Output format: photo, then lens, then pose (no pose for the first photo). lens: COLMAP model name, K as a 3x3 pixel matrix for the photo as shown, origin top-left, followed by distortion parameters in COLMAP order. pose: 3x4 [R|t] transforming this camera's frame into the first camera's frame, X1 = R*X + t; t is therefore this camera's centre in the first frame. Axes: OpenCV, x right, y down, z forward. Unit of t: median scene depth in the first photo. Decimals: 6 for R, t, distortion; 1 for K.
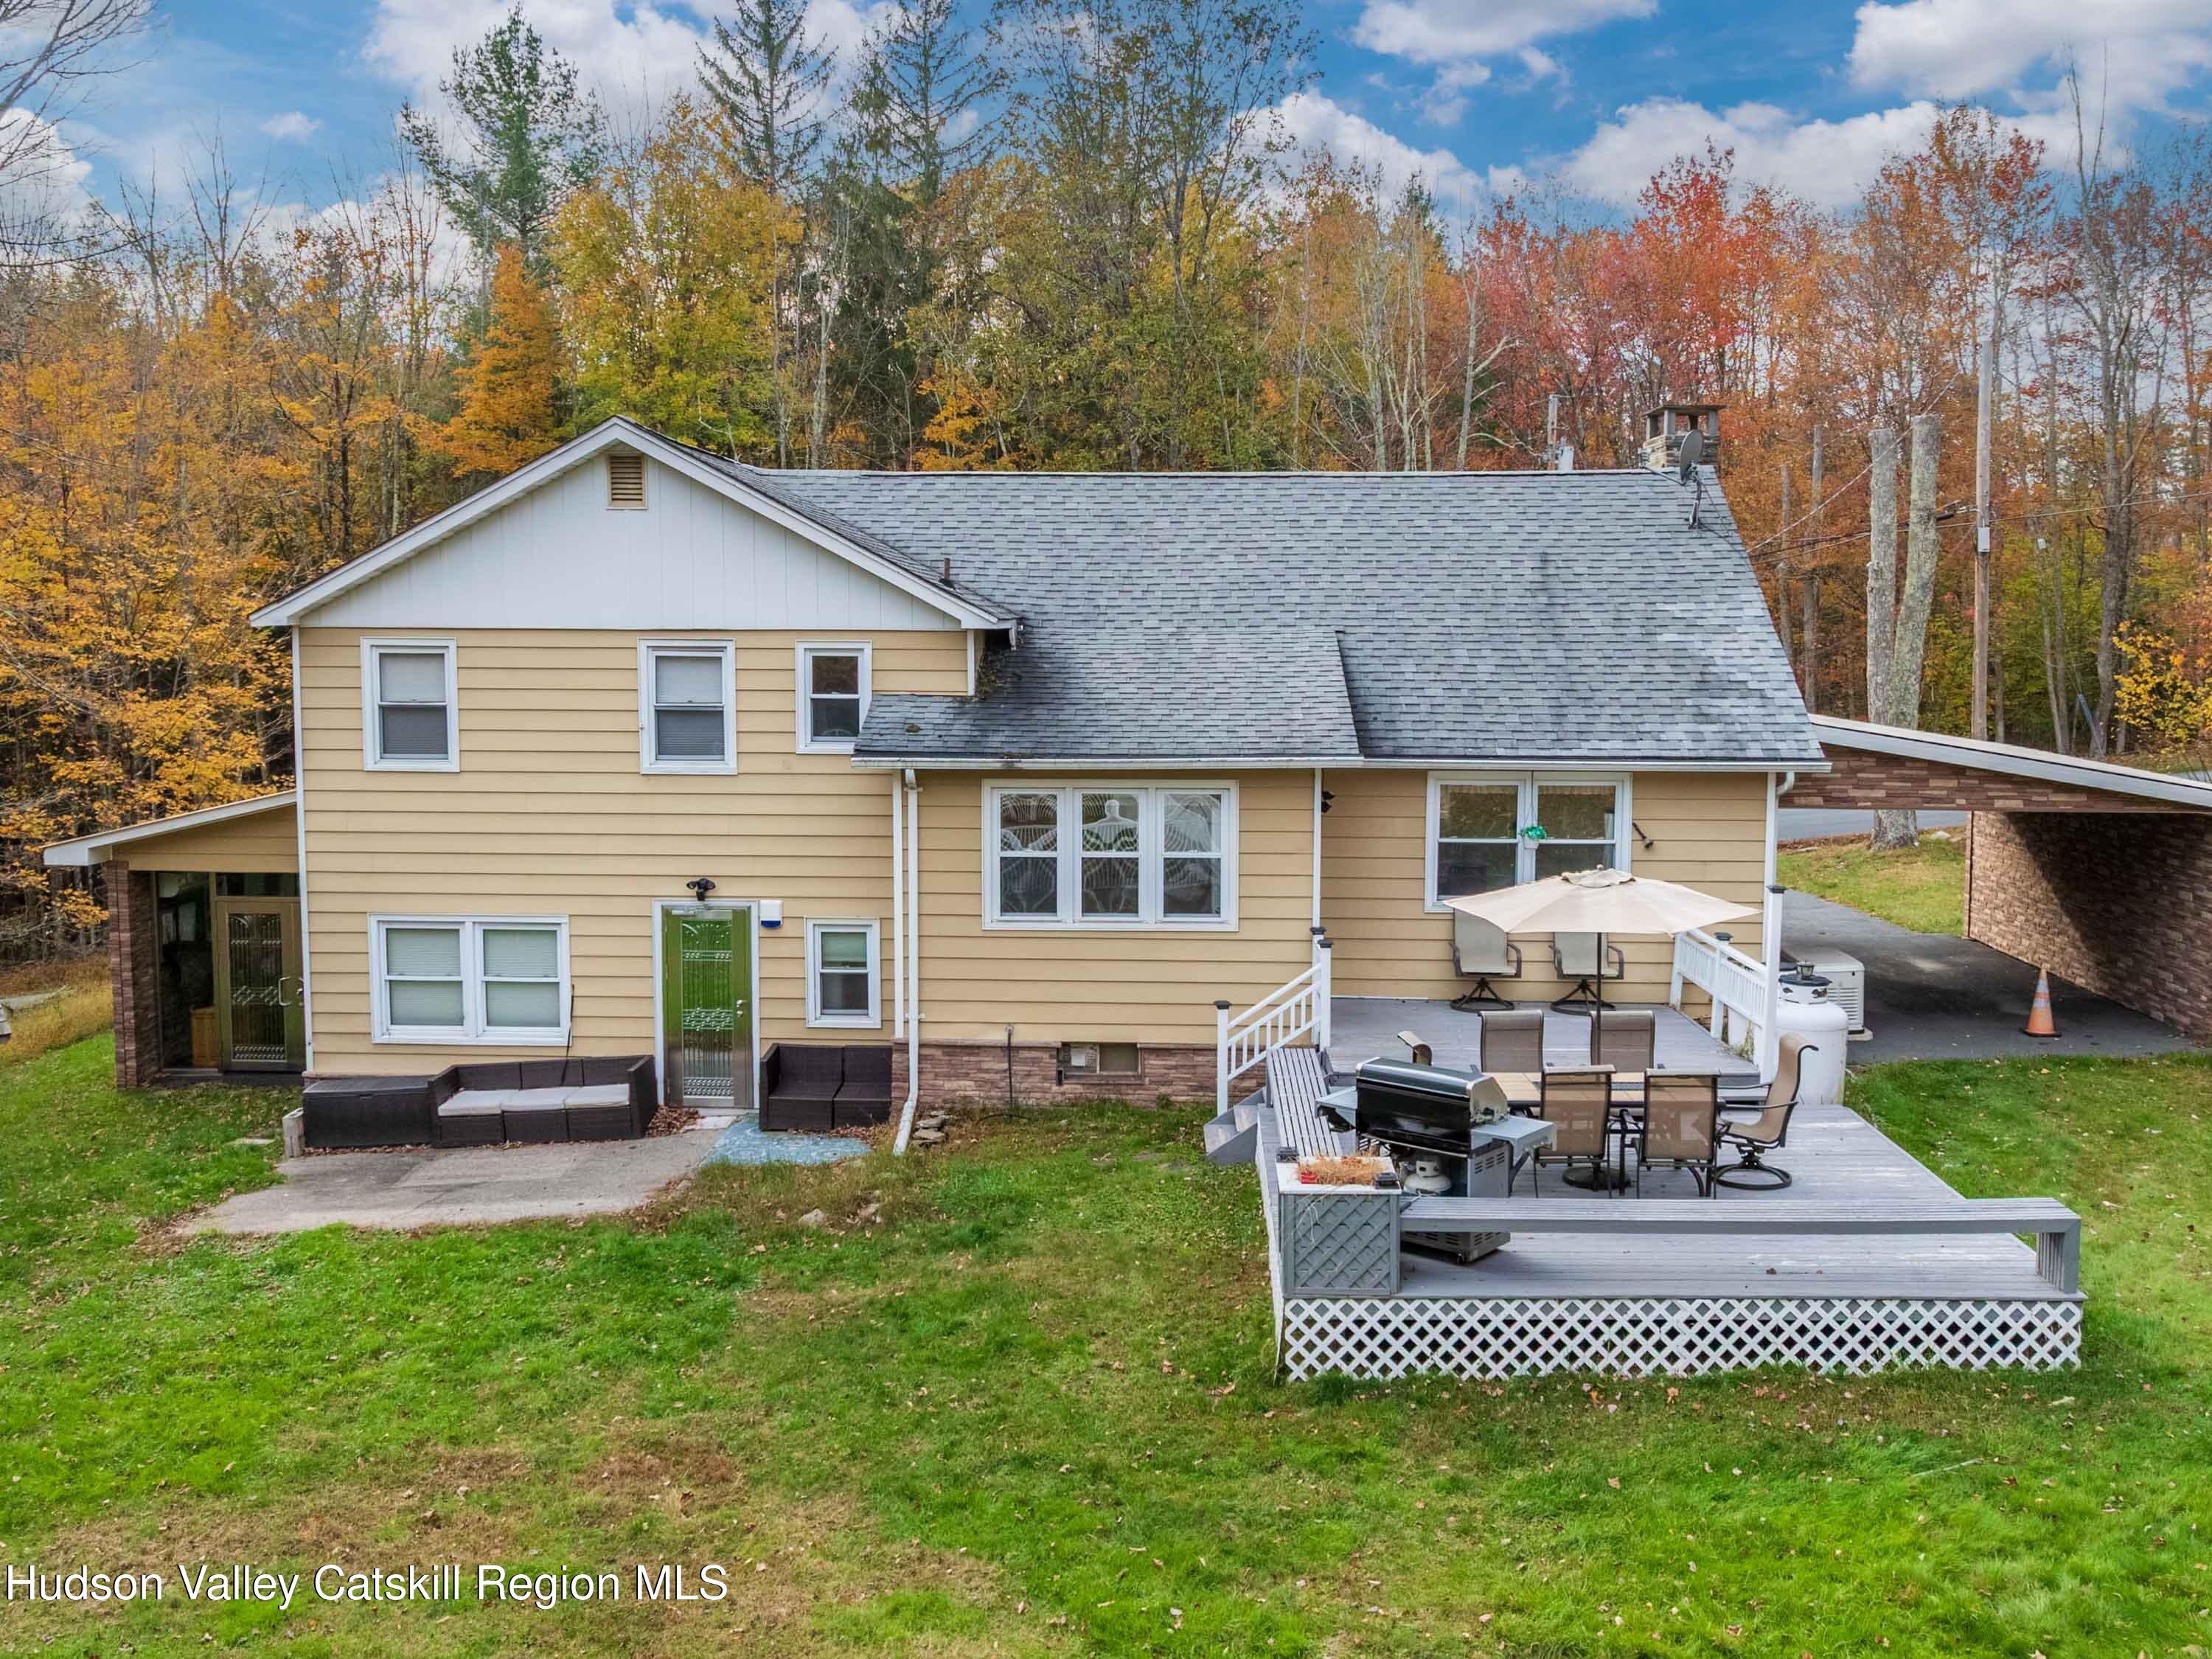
lens RADIAL K [[2032.7, 0, 1064.0], [0, 2032.7, 826.3], [0, 0, 1]] dist [0.000641, -0.064015]
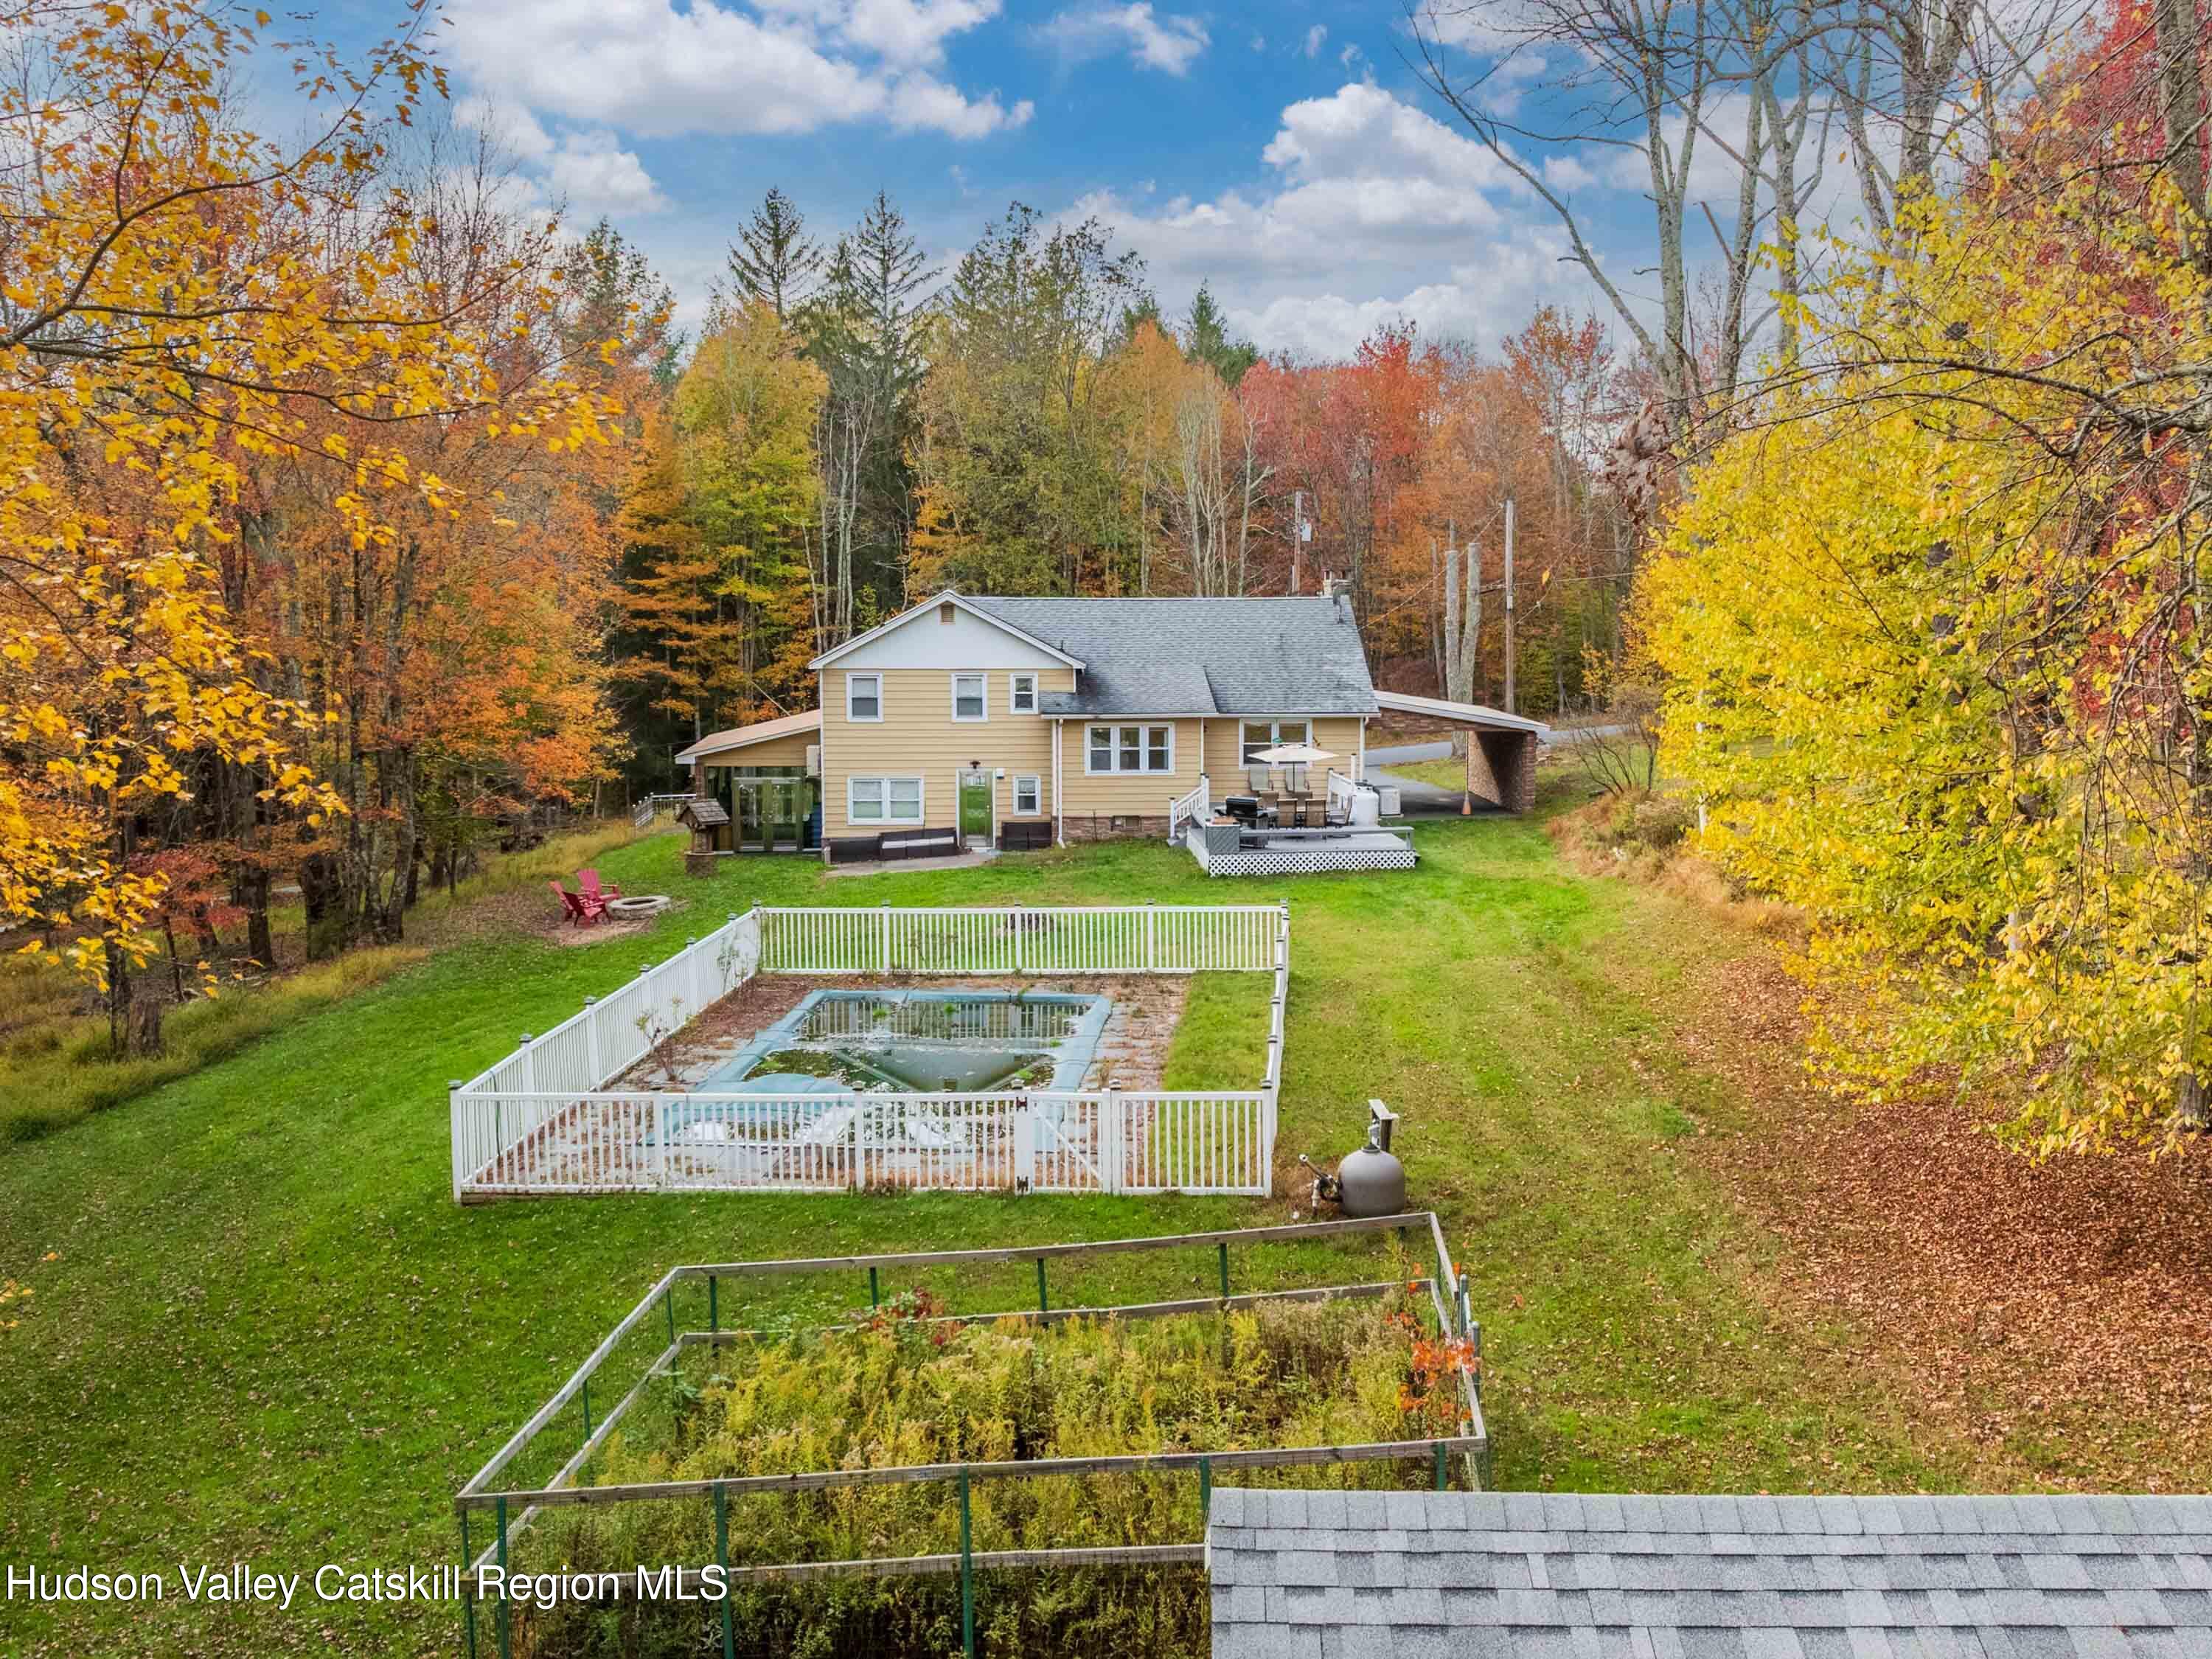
lens RADIAL K [[2032.7, 0, 1064.0], [0, 2032.7, 826.3], [0, 0, 1]] dist [0.000641, -0.064015]
pose [[0.994004, -0.015744, 0.108201, -0.358566], [0.014290, 0.999797, 0.014199, 0.076985], [-0.108403, -0.012568, 0.994028, -1.719461]]
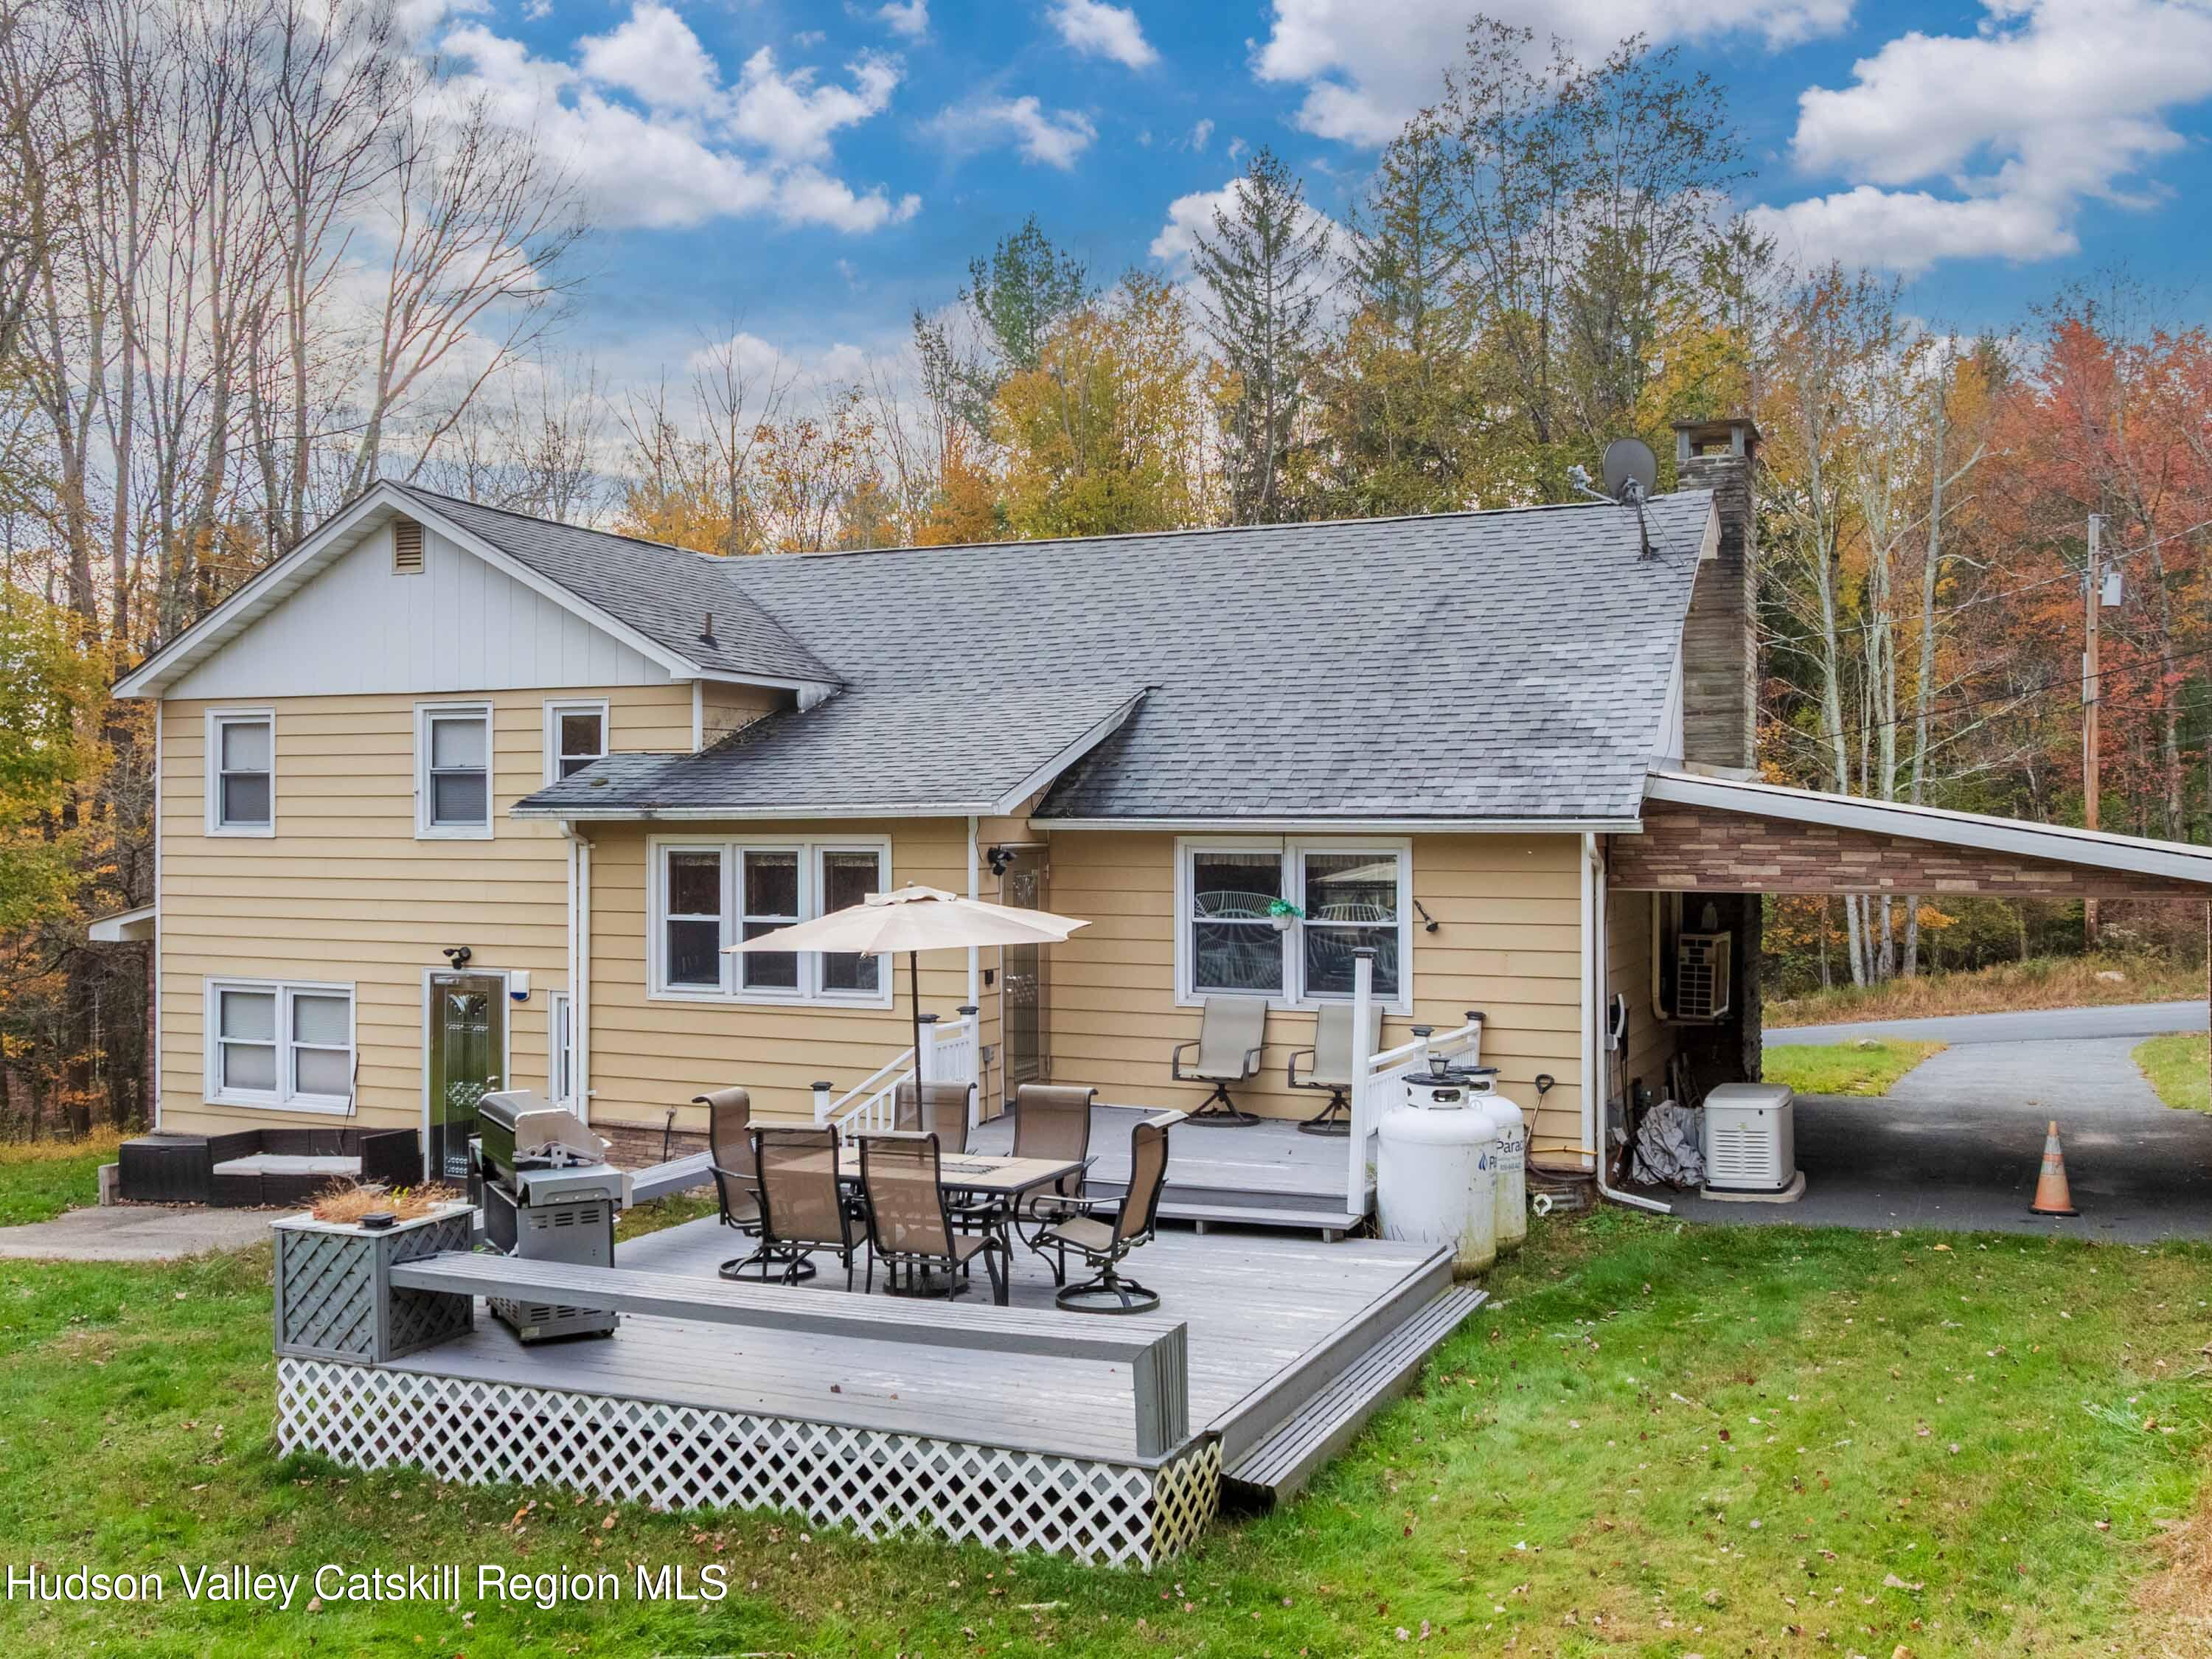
lens RADIAL K [[2032.7, 0, 1064.0], [0, 2032.7, 826.3], [0, 0, 1]] dist [0.000641, -0.064015]
pose [[0.929987, -0.001893, -0.367588, 0.452308], [-0.037080, 0.994403, -0.098931, 0.054590], [0.365718, 0.105635, 0.924712, 0.205727]]
